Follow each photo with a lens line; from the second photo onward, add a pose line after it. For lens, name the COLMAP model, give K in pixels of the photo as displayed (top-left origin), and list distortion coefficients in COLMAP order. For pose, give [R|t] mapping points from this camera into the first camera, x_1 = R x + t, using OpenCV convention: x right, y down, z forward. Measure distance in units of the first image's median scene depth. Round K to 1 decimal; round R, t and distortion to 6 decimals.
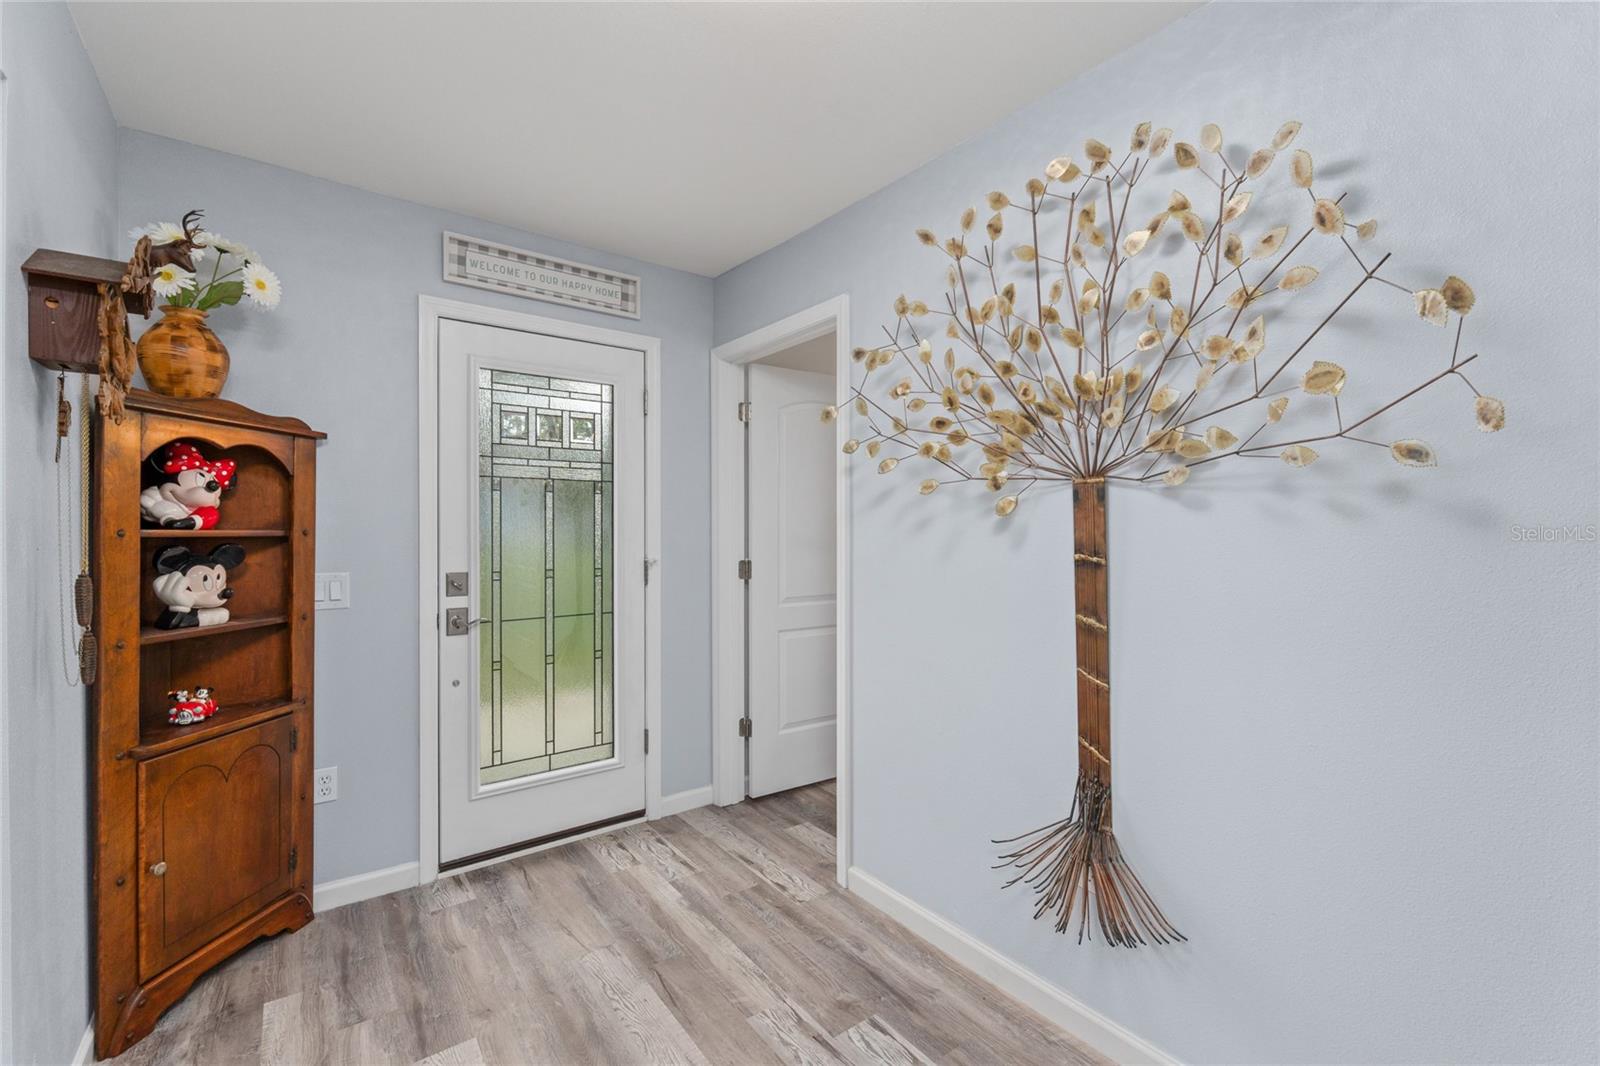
lens RADIAL K [[677.7, 0, 801.4], [0, 677.7, 531.1], [0, 0, 1]] dist [-0.003192, -0.000593]
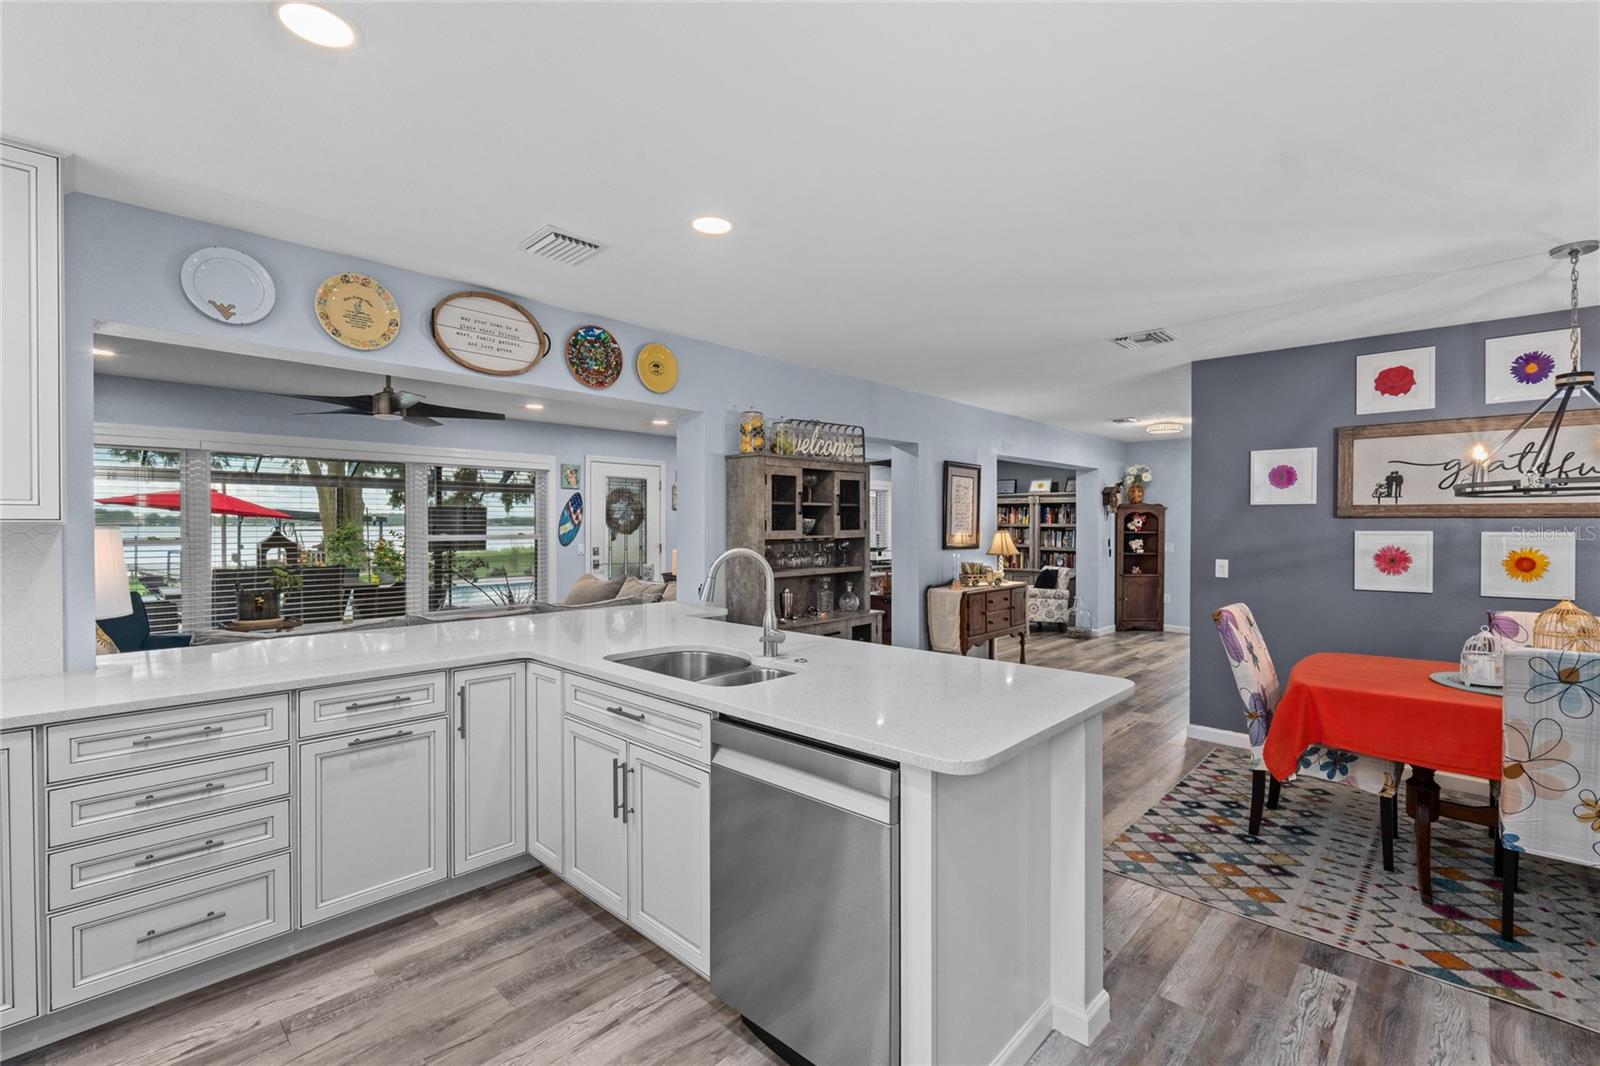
lens RADIAL K [[699.5, 0, 804.2], [0, 699.5, 530.2], [0, 0, 1]] dist [-0.003298, -0.001064]
pose [[0.161772, 0.008630, -0.986791, 3.175556], [-0.006112, 0.999951, 0.007743, -0.031365], [0.986809, 0.004779, 0.161816, -1.847717]]
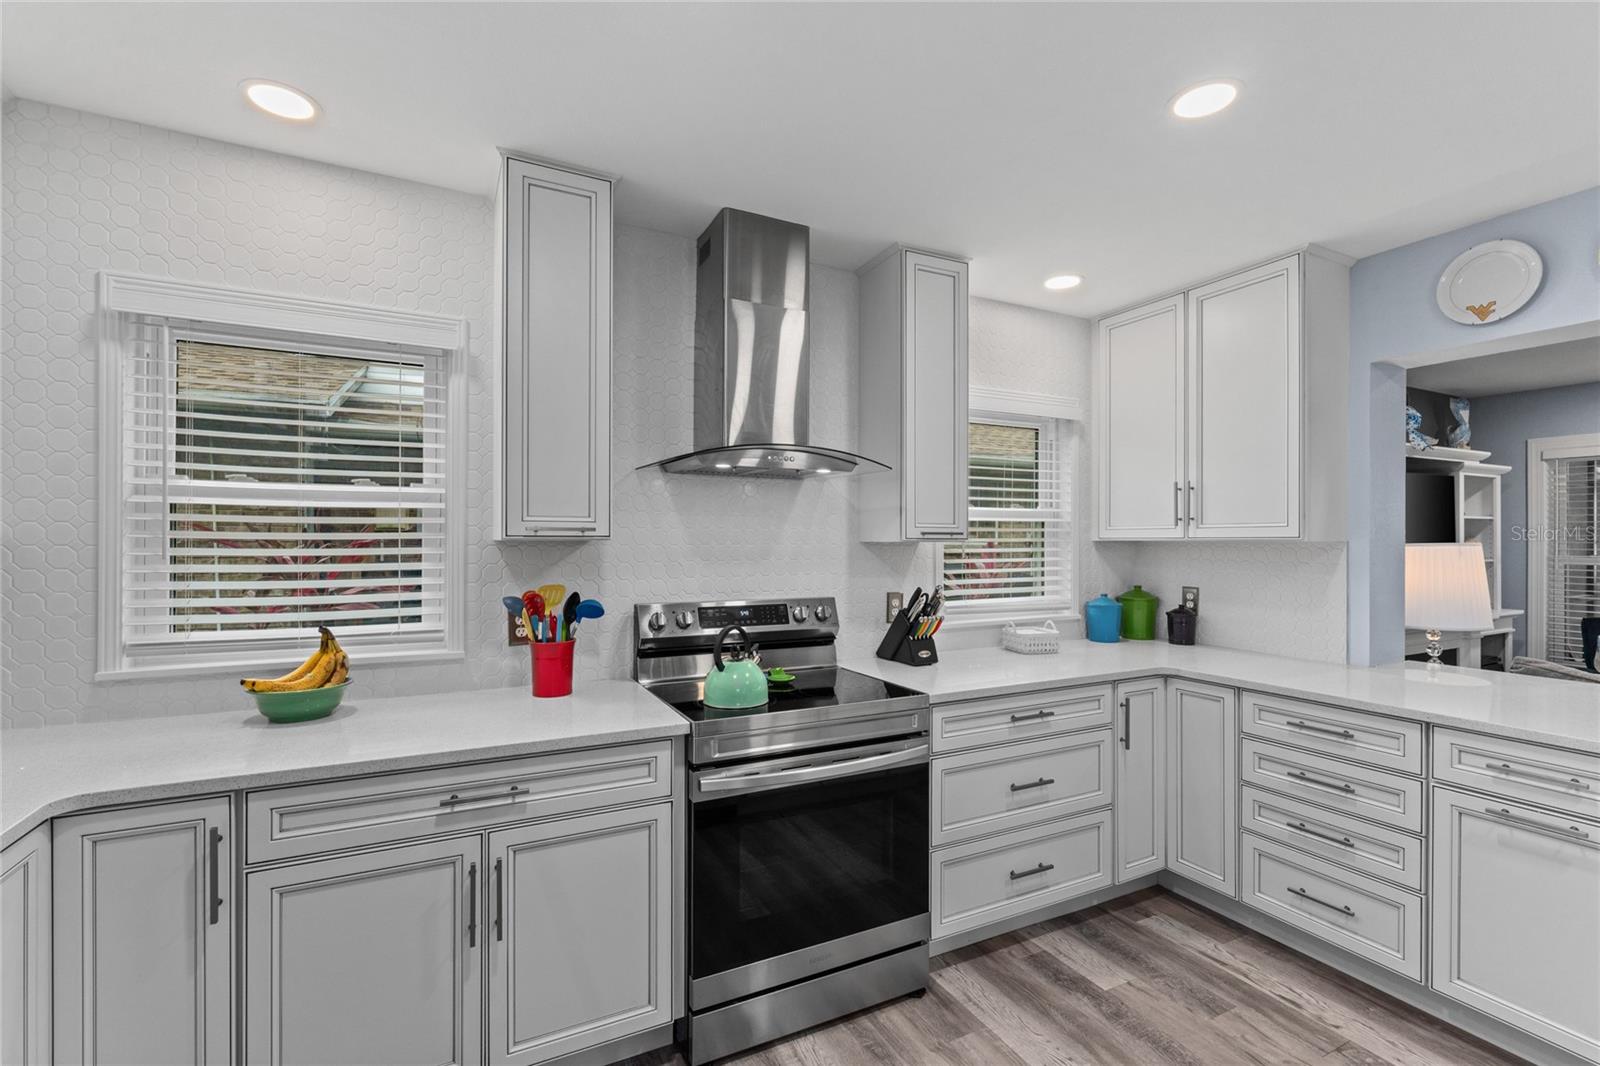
lens RADIAL K [[707.0, 0, 801.4], [0, 707.0, 538.4], [0, 0, 1]] dist [-0.003580, -0.000372]
pose [[-0.984451, -0.000146, 0.175662, 2.688468], [0.000334, 0.999996, 0.002705, -0.034343], [-0.175661, 0.002722, -0.984447, -1.323924]]
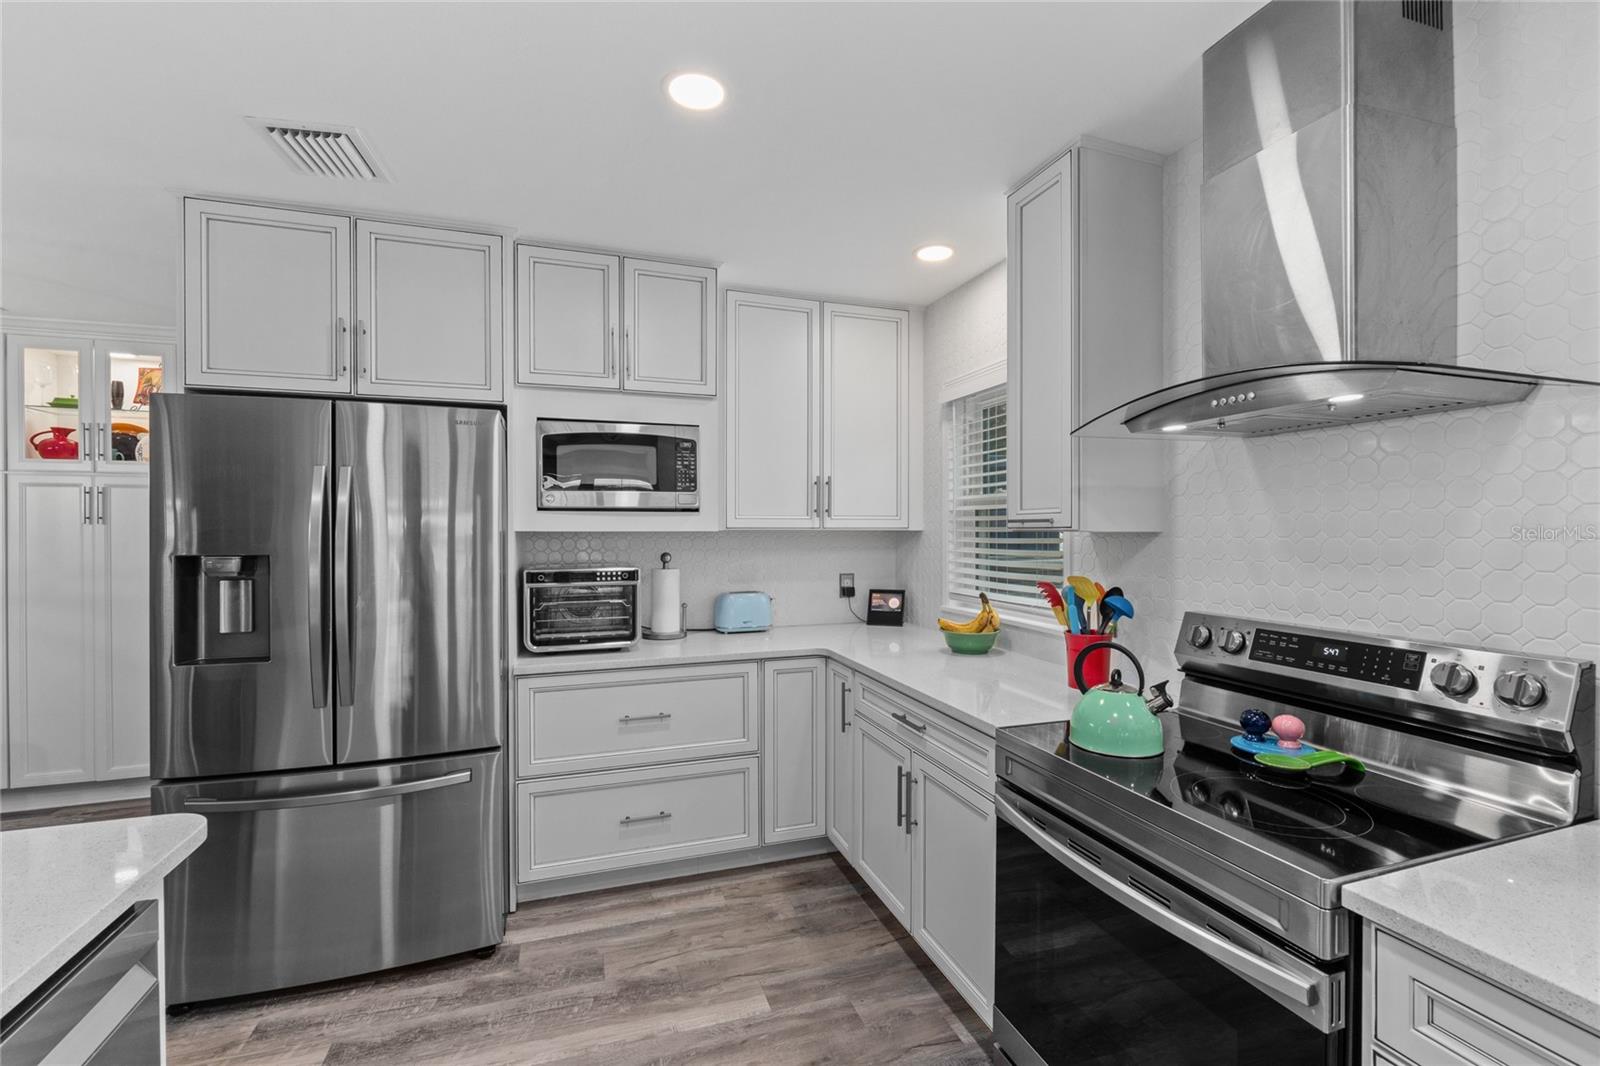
lens RADIAL K [[677.7, 0, 801.4], [0, 677.7, 531.1], [0, 0, 1]] dist [-0.003192, -0.000593]
pose [[0.314685, 0.002669, 0.949192, 2.147732], [0.006293, 0.999968, -0.004898, -0.027585], [-0.949175, 0.007514, 0.314658, -2.218808]]
